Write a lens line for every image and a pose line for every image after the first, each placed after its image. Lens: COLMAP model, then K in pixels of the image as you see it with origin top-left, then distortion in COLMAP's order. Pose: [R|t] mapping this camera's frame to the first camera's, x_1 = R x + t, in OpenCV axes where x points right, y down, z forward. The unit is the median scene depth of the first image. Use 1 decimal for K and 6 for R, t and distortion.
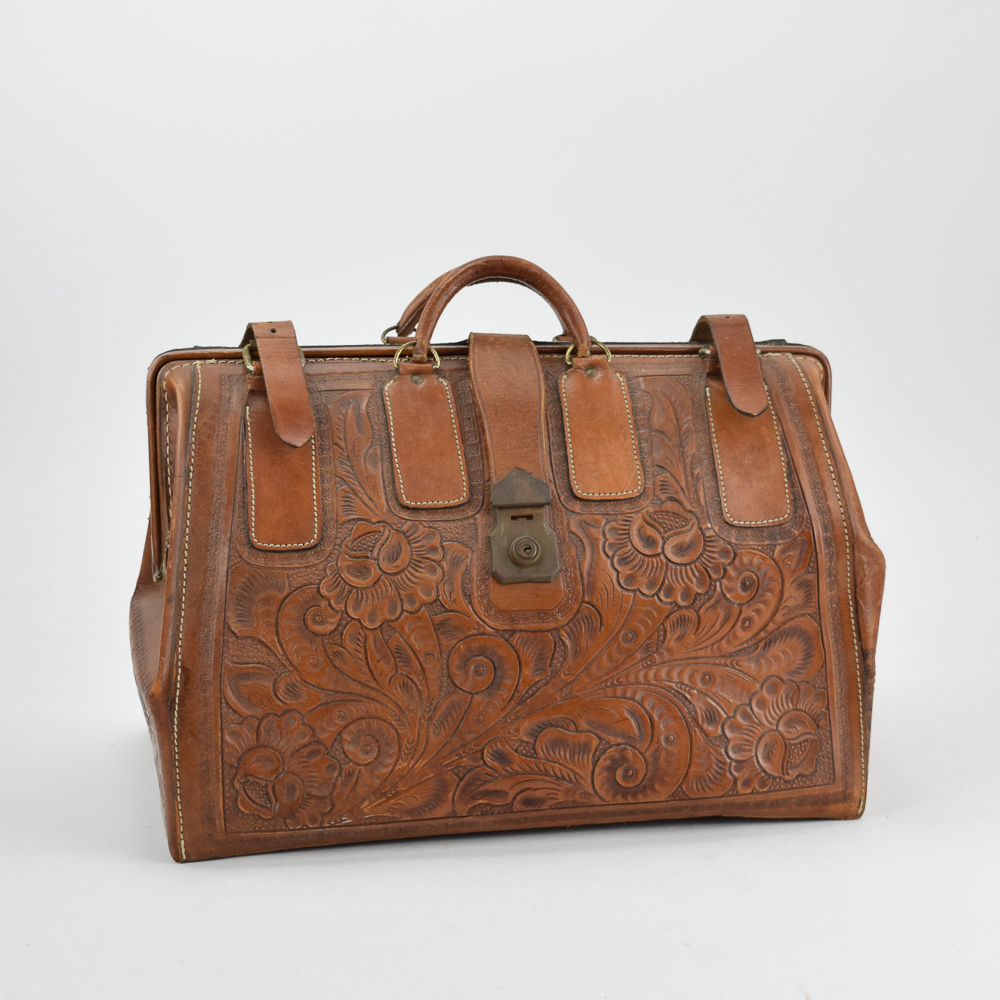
lens RADIAL K [[2697.7, 0, 494.7], [0, 2697.7, 493.2], [0, 0, 1]] dist [0.042367, 0.000000]
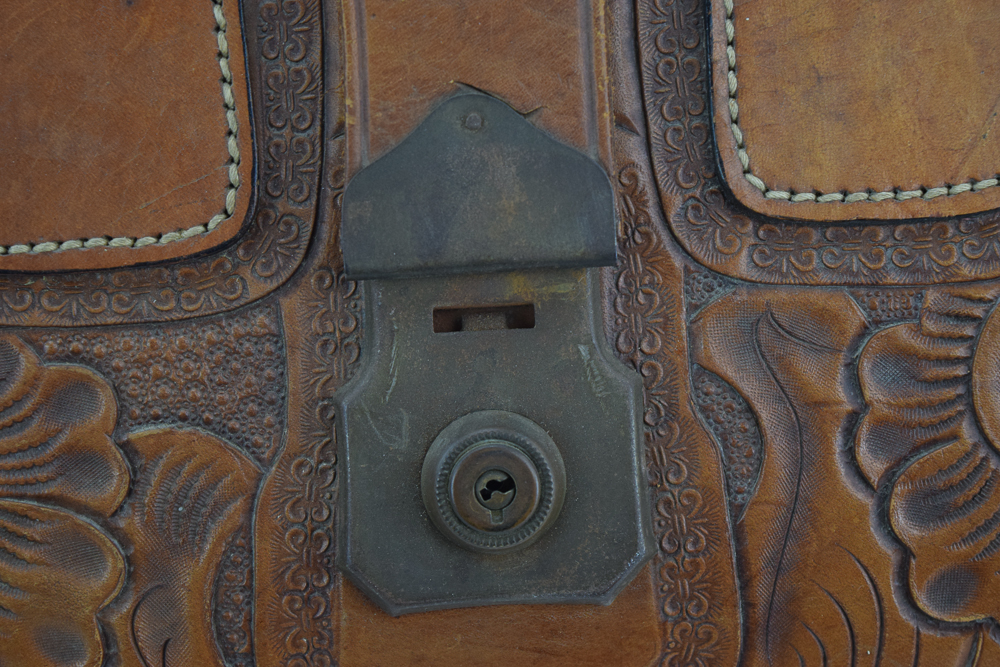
lens RADIAL K [[2287.3, 0, 491.7], [0, 2287.3, 330.8], [0, 0, 1]] dist [0.141824, 0.000000]
pose [[0.993819, 0.042941, -0.102368, 0.030076], [0.002864, 0.911931, 0.410333, -0.067324], [0.110972, -0.408090, 0.906172, 0.829418]]
